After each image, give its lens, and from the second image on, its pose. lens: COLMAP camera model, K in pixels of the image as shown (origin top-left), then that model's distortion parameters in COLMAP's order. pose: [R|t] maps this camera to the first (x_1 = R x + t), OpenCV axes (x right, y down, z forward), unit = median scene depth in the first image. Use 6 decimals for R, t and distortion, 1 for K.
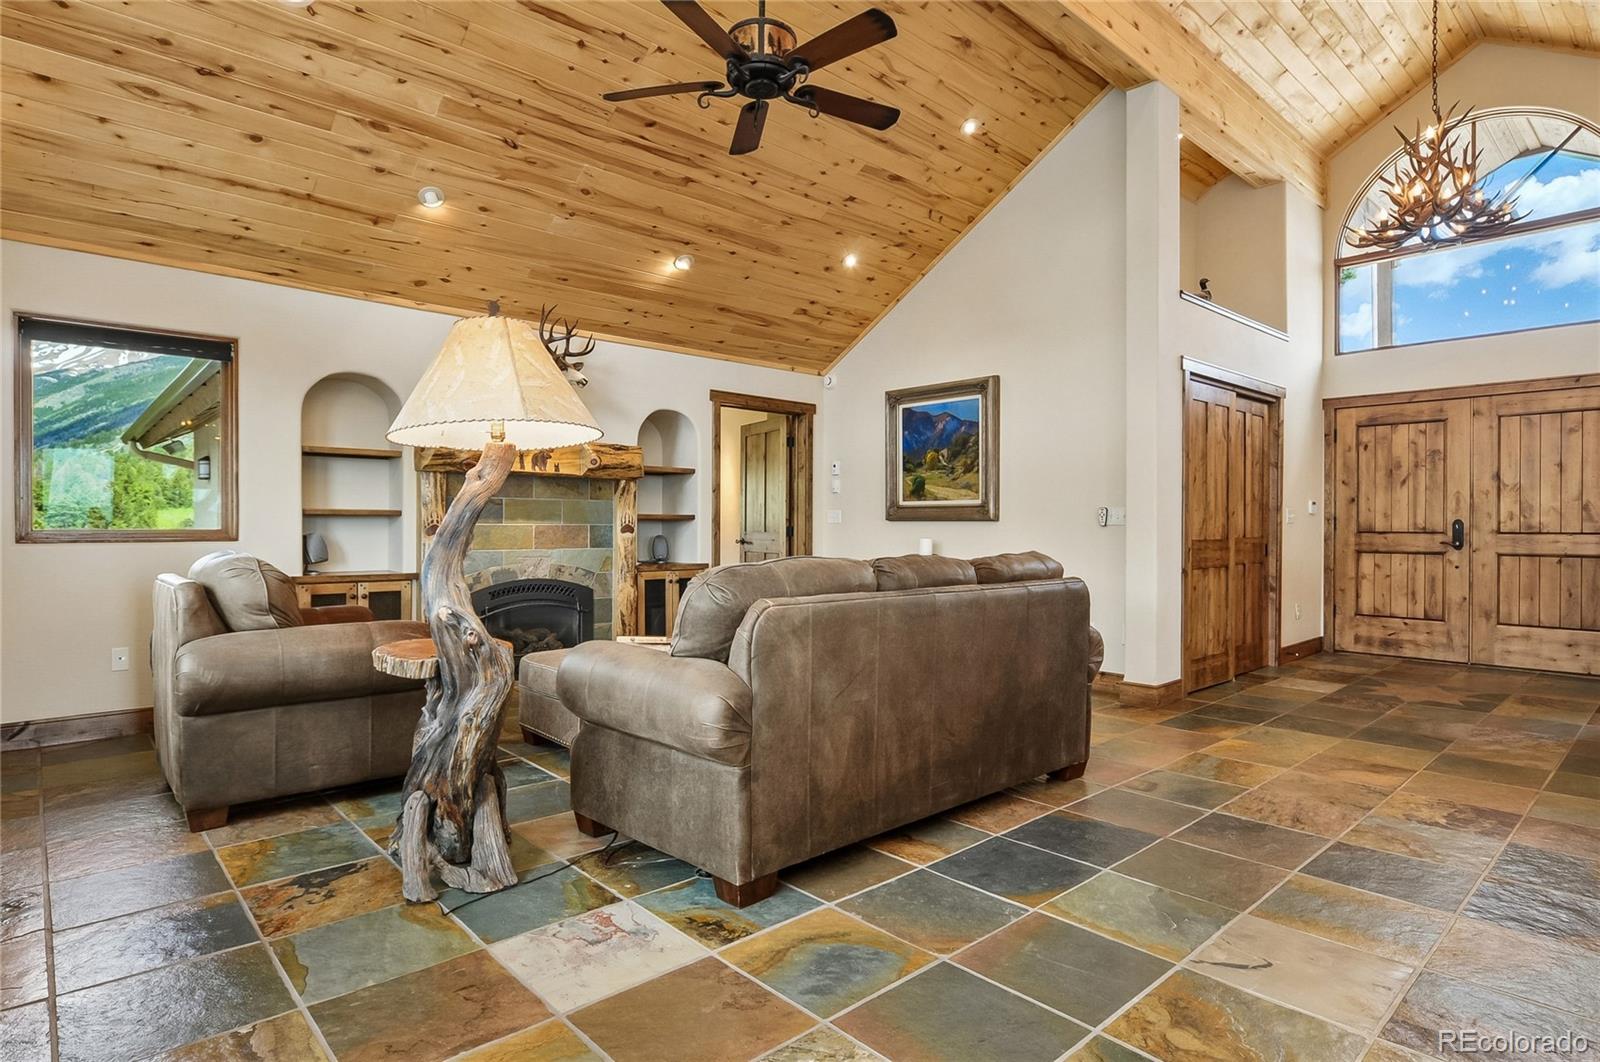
lens RADIAL K [[855.3, 0, 800.0], [0, 855.3, 531.0], [0, 0, 1]] dist [-0.002284, -0.000590]
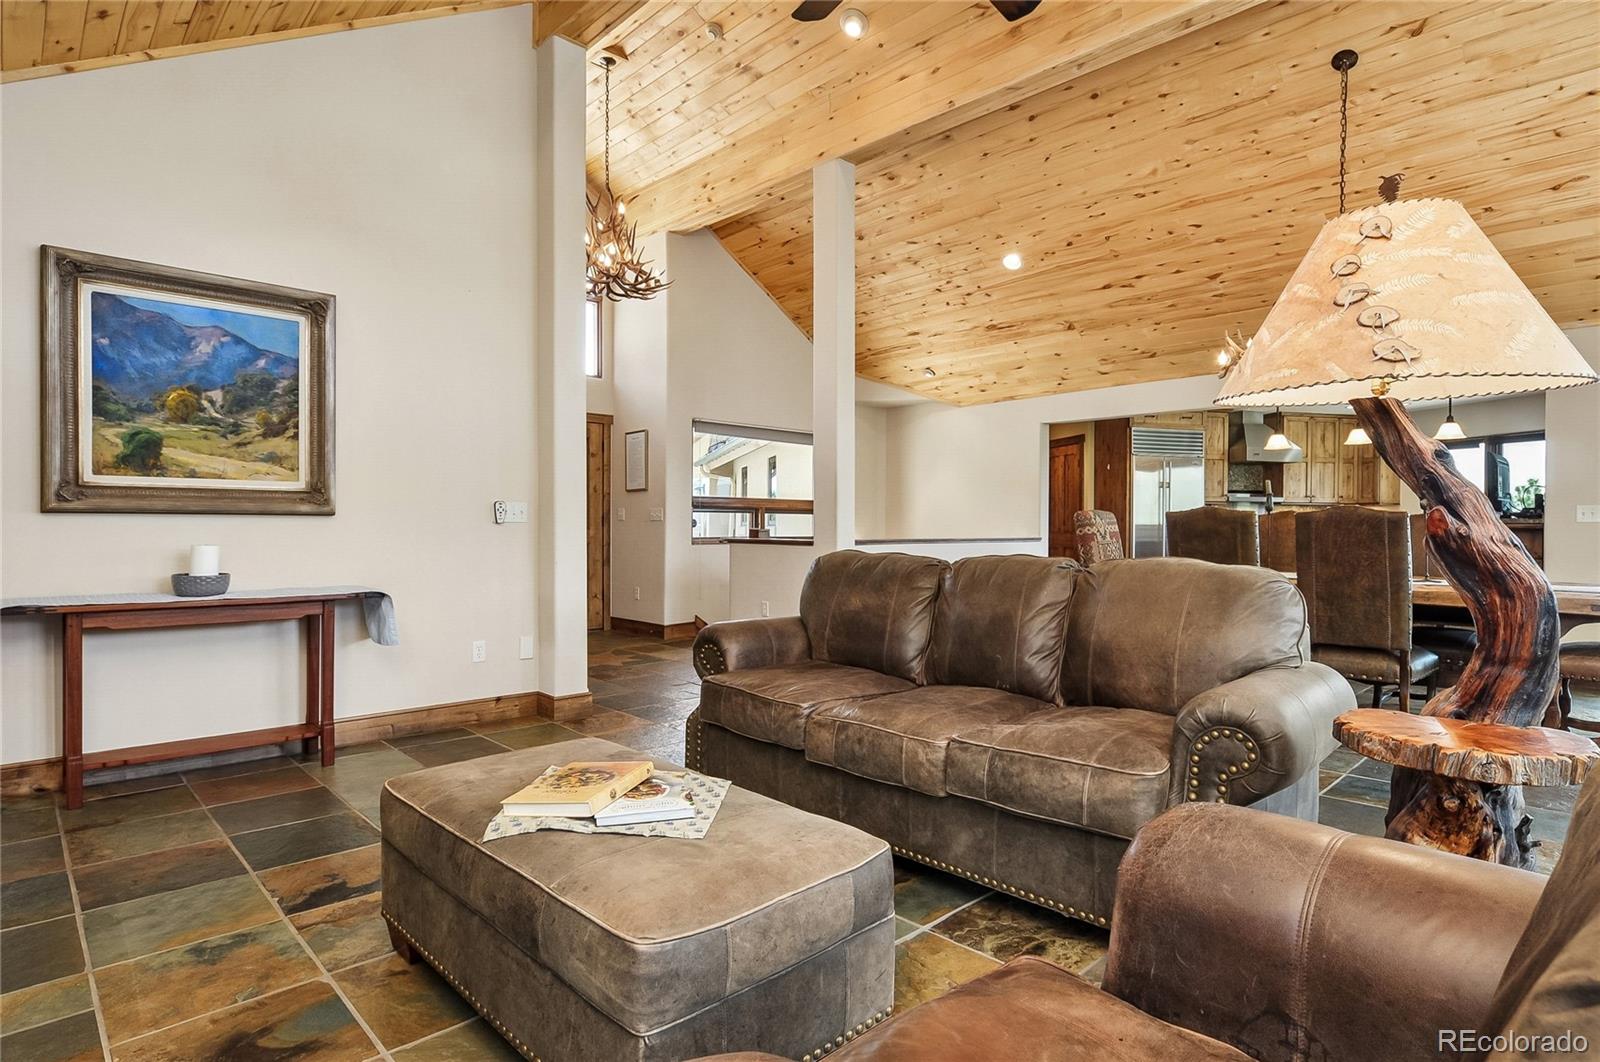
lens RADIAL K [[836.8, 0, 810.8], [0, 836.8, 537.0], [0, 0, 1]] dist [-0.004577, 0.000426]
pose [[-0.027984, -0.020224, 0.999404, -0.470936], [0.001285, 0.999794, 0.020267, -0.008085], [-0.999608, 0.001852, -0.027952, 0.705086]]
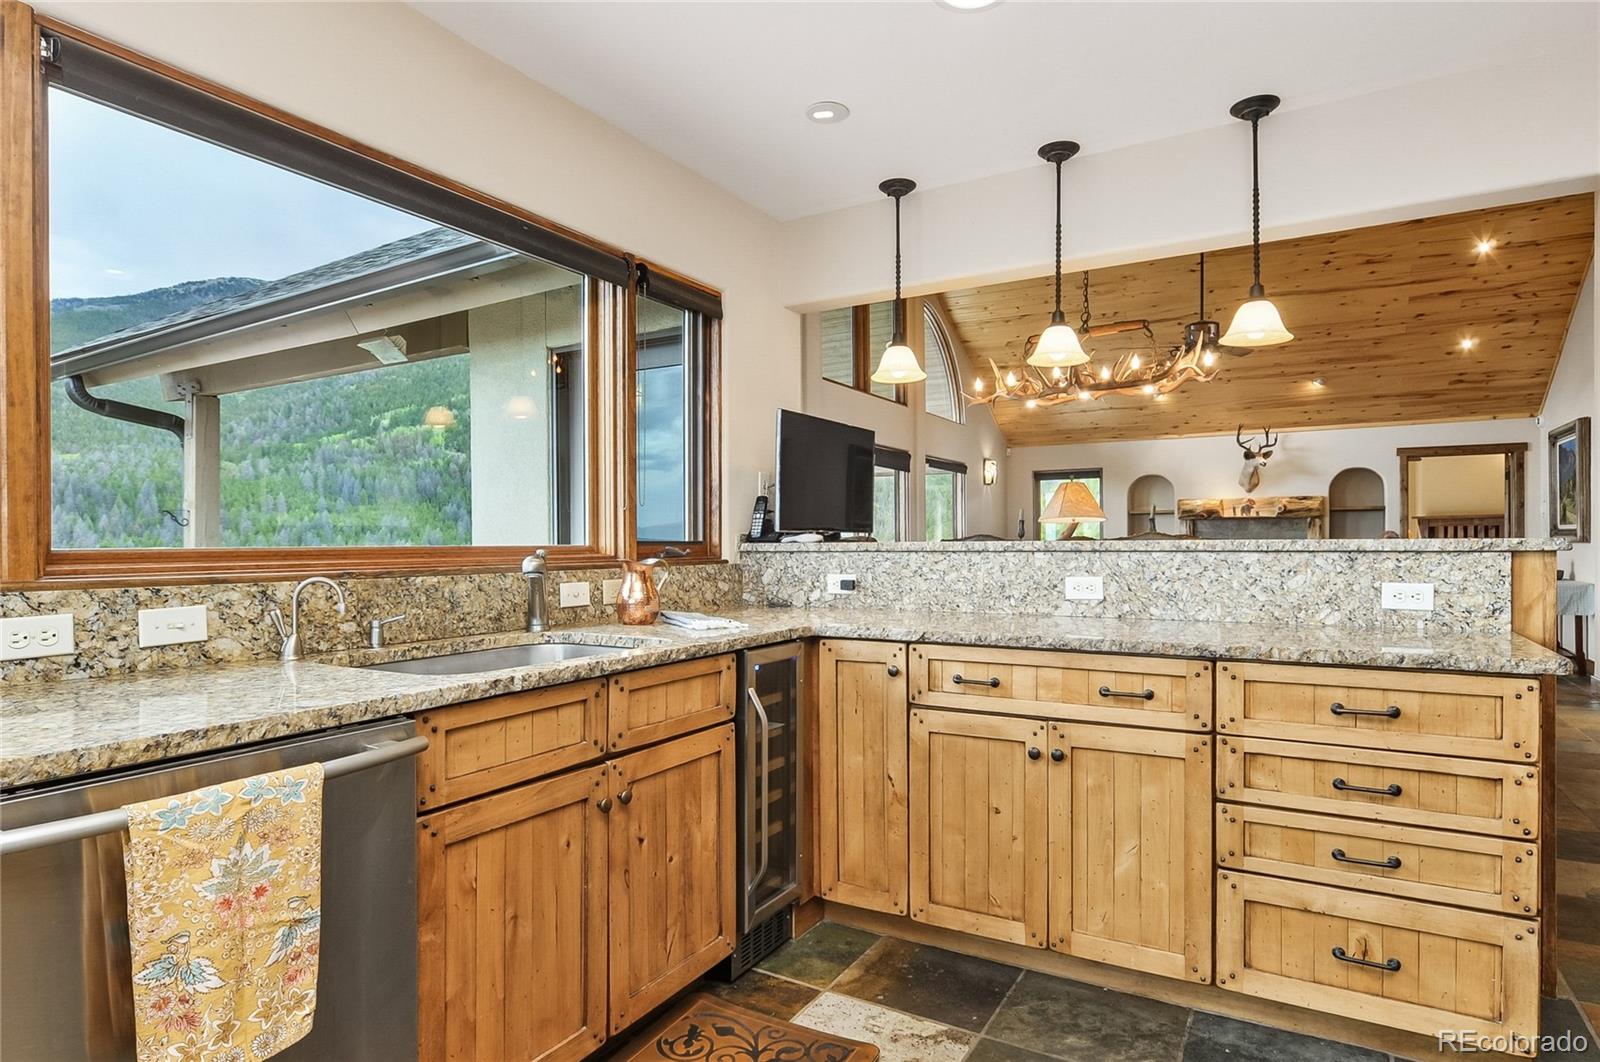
lens RADIAL K [[882.7, 0, 819.6], [0, 882.7, 542.4], [0, 0, 1]] dist [-0.002026, -0.001260]
pose [[0.308862, -0.005365, -0.951092, 1.140727], [-0.000285, 0.999984, -0.005733, -0.004577], [0.951107, 0.002042, 0.308856, -0.394401]]
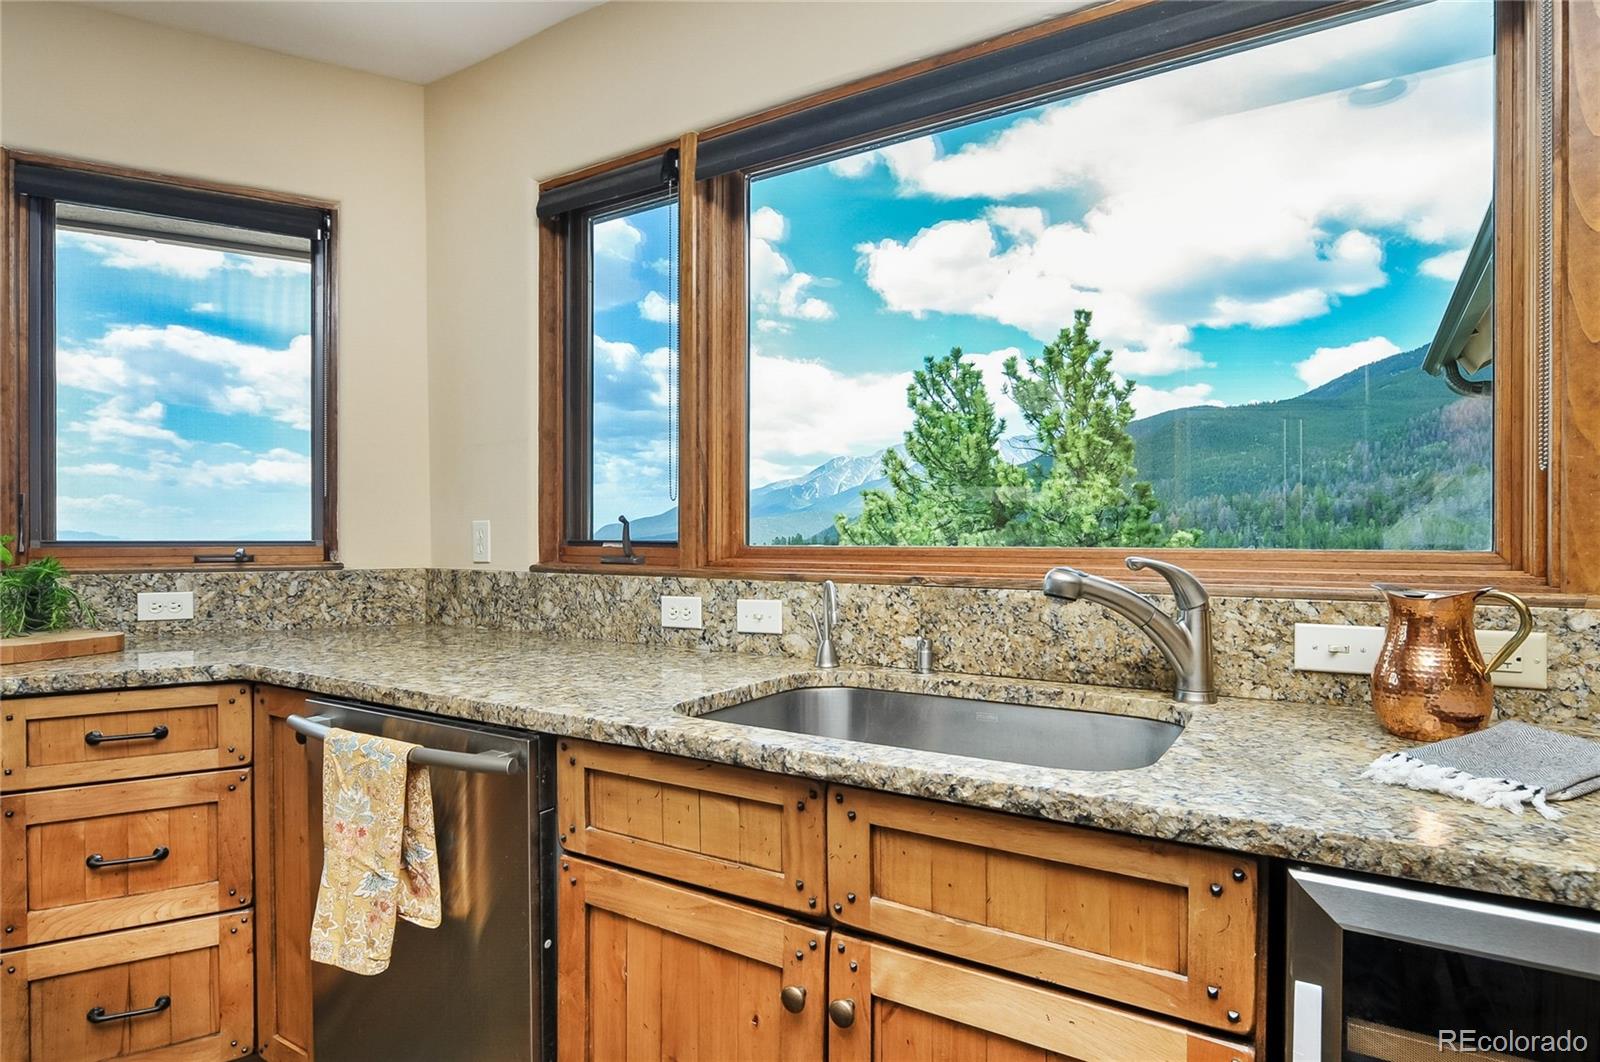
lens RADIAL K [[852.5, 0, 804.7], [0, 852.5, 545.3], [0, 0, 1]] dist [-0.011265, 0.002242]
pose [[-0.961906, -0.003189, -0.273360, 0.861715], [-0.007091, 0.999887, 0.013287, -0.008936], [0.273287, 0.014719, -0.961820, -0.200080]]
